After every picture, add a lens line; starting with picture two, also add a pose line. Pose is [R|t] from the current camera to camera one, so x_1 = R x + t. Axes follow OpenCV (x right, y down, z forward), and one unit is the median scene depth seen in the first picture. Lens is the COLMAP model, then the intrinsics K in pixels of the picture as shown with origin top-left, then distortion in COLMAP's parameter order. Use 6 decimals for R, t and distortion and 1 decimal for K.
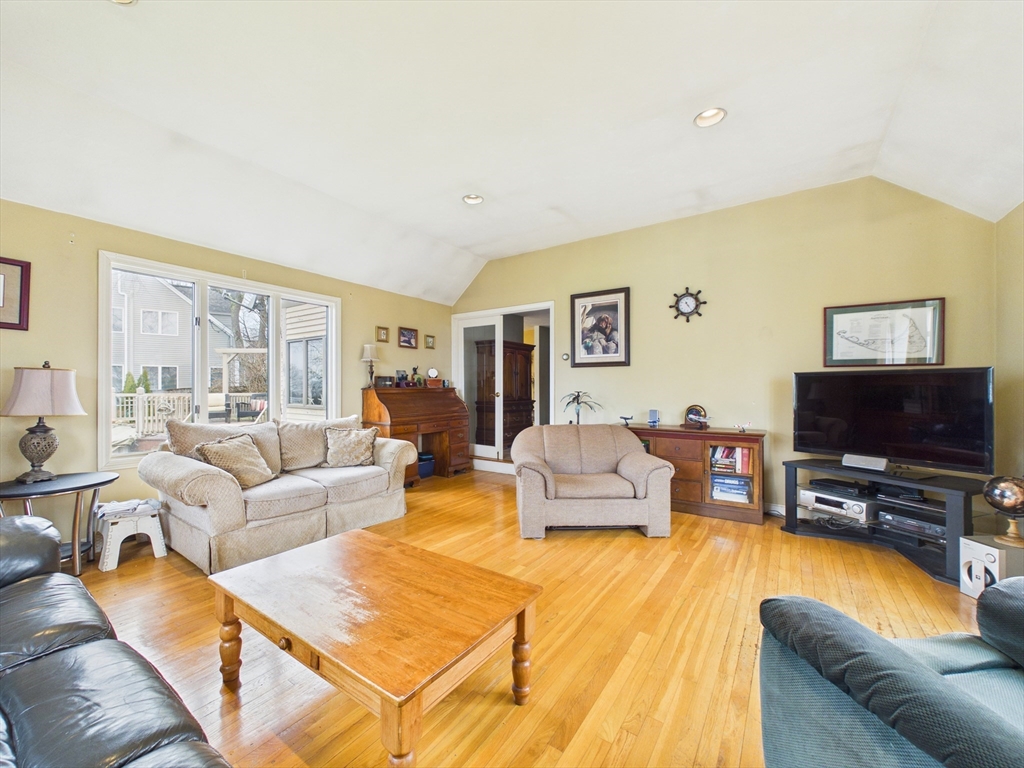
lens RADIAL K [[411.2, 0, 516.8], [0, 411.2, 386.2], [0, 0, 1]] dist [0.000702, -0.000118]
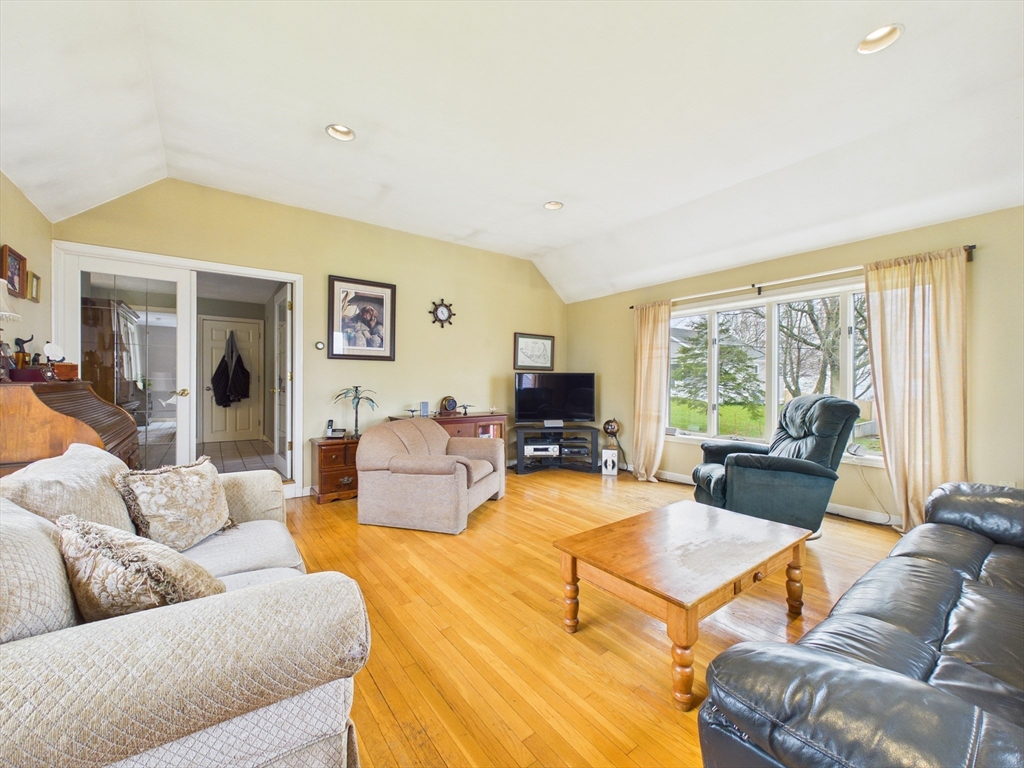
lens RADIAL K [[411.2, 0, 510.1], [0, 411.2, 380.3], [0, 0, 1]] dist [0.000702, -0.000118]
pose [[0.325216, 0.004033, 0.945631, -0.611844], [-0.006192, 0.999979, -0.002135, -0.000519], [-0.945620, -0.005161, 0.325234, 0.388850]]
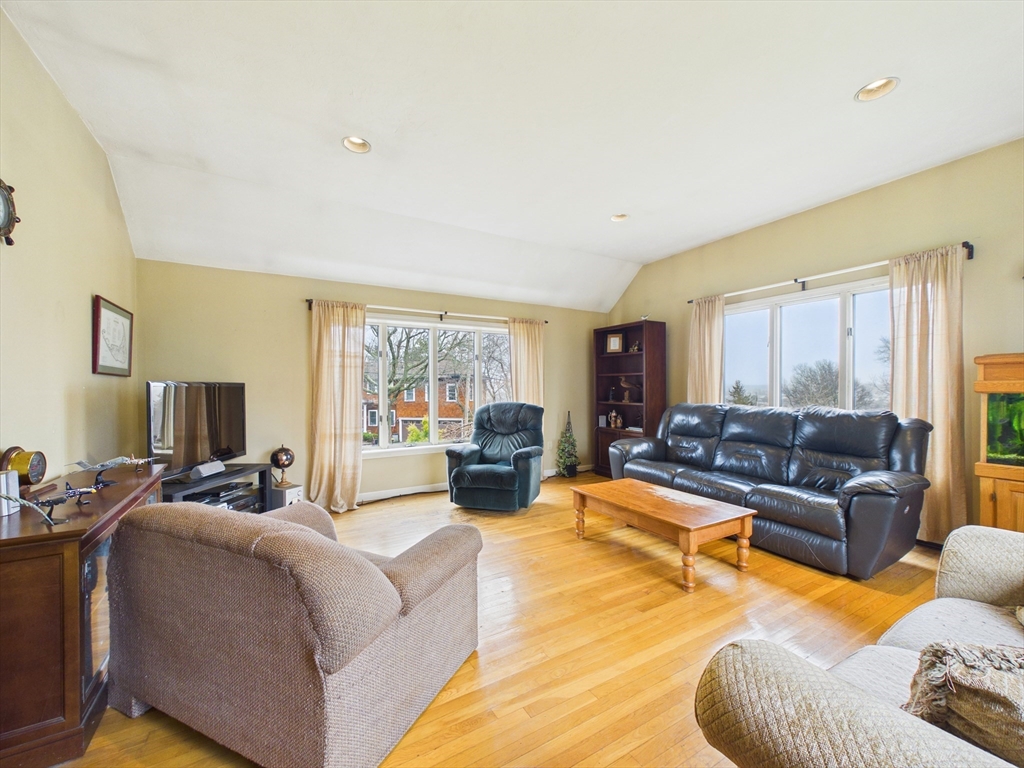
lens RADIAL K [[411.2, 0, 510.7], [0, 411.2, 389.6], [0, 0, 1]] dist [0.000702, -0.000118]
pose [[-0.902703, -0.004730, 0.430238, -0.212095], [-0.001601, 0.999970, 0.007634, -0.020000], [-0.430261, 0.006203, -0.902683, 1.066882]]
